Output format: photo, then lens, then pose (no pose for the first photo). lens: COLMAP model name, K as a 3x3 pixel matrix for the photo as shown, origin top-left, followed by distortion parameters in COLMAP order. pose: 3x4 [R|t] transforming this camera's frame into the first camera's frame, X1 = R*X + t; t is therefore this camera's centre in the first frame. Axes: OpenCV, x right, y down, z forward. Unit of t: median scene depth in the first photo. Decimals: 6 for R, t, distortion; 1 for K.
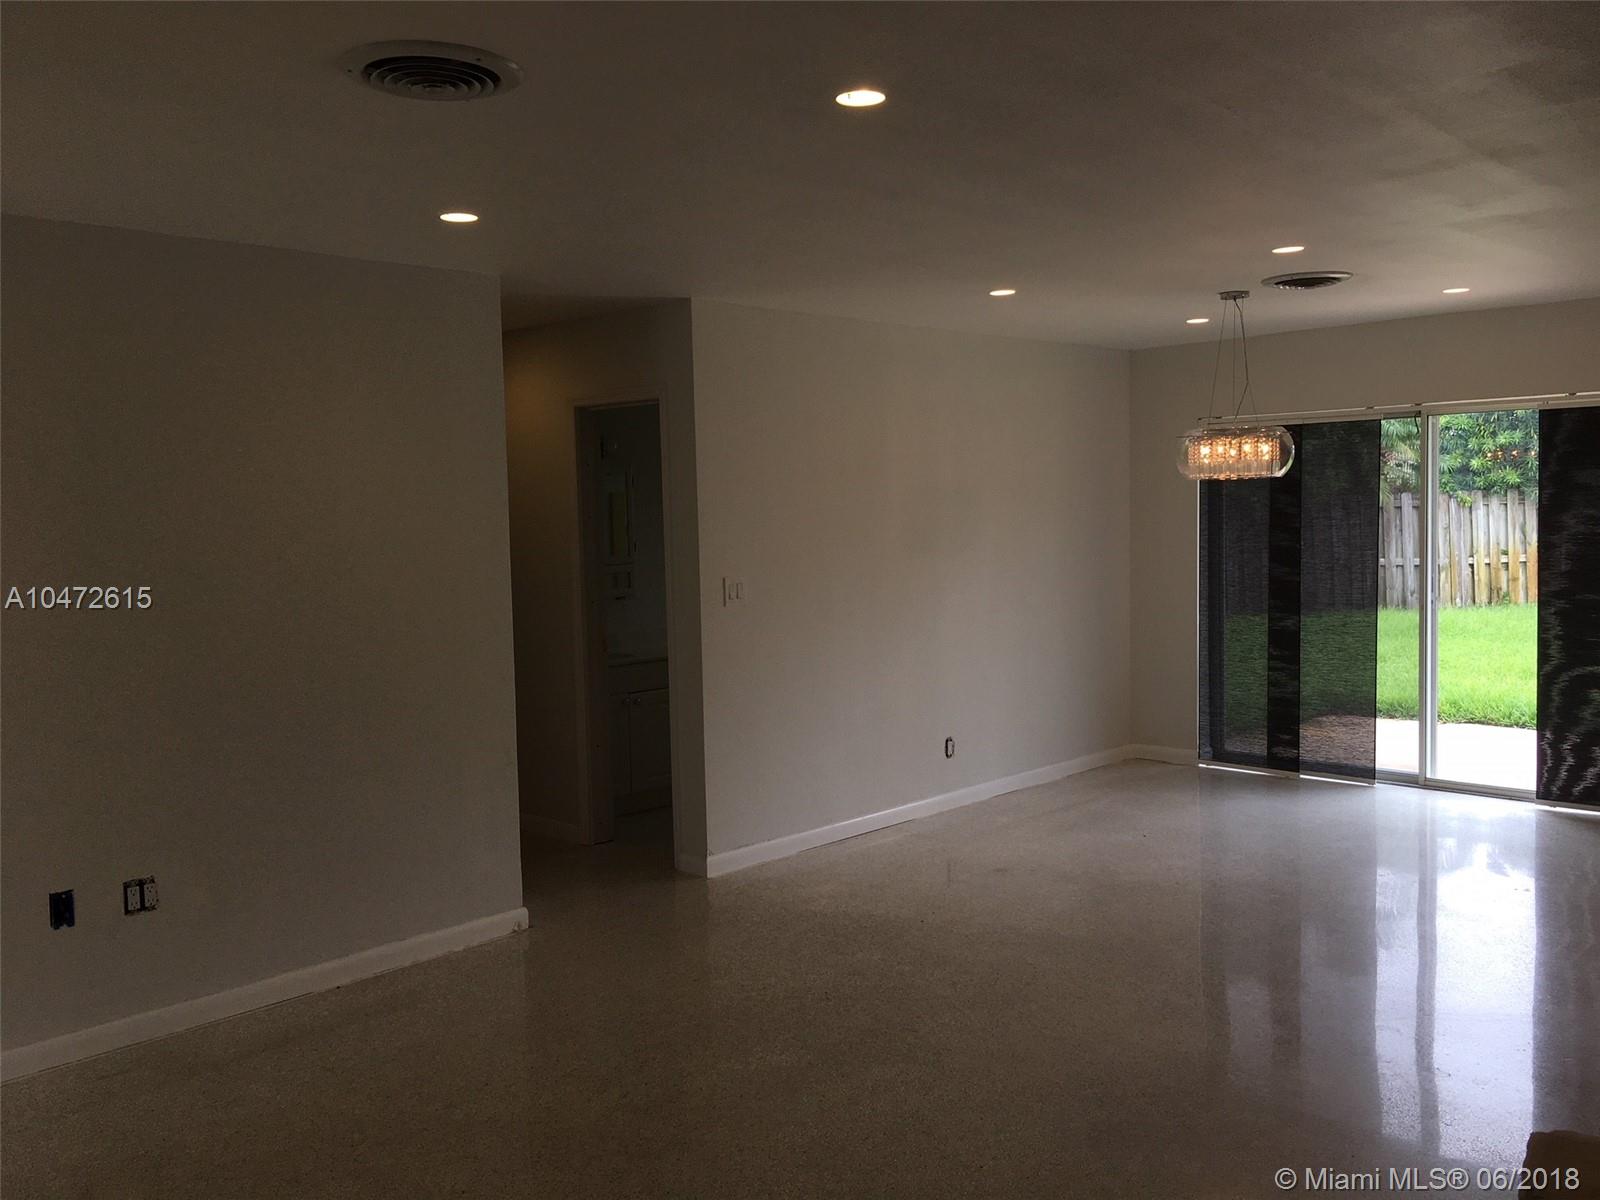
lens RADIAL K [[1367.7, 0, 800.0], [0, 1367.7, 600.0], [0, 0, 1]] dist [0.102560, -0.160507]
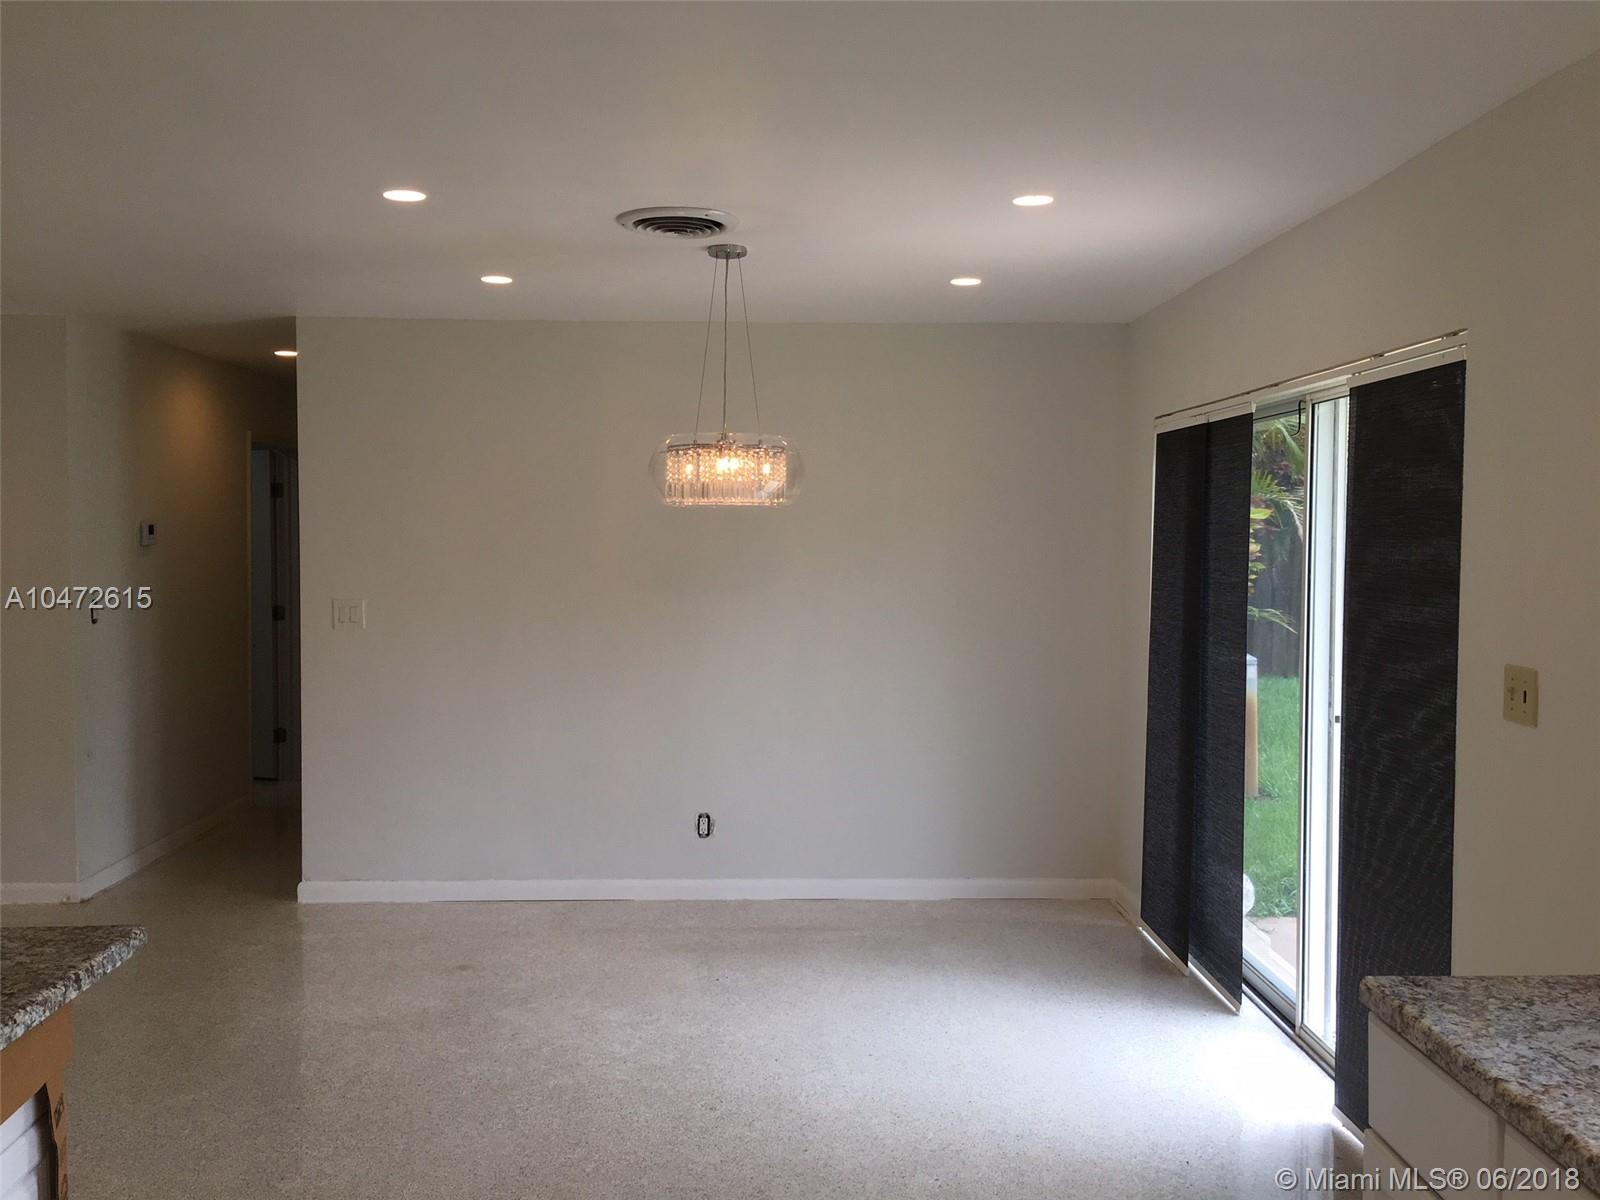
lens RADIAL K [[1367.7, 0, 800.0], [0, 1367.7, 600.0], [0, 0, 1]] dist [0.102560, -0.160507]
pose [[0.713034, 0.061135, -0.698459, 0.746382], [-0.070361, 0.997402, 0.015473, -0.046707], [0.697590, 0.038112, 0.715483, 0.458270]]
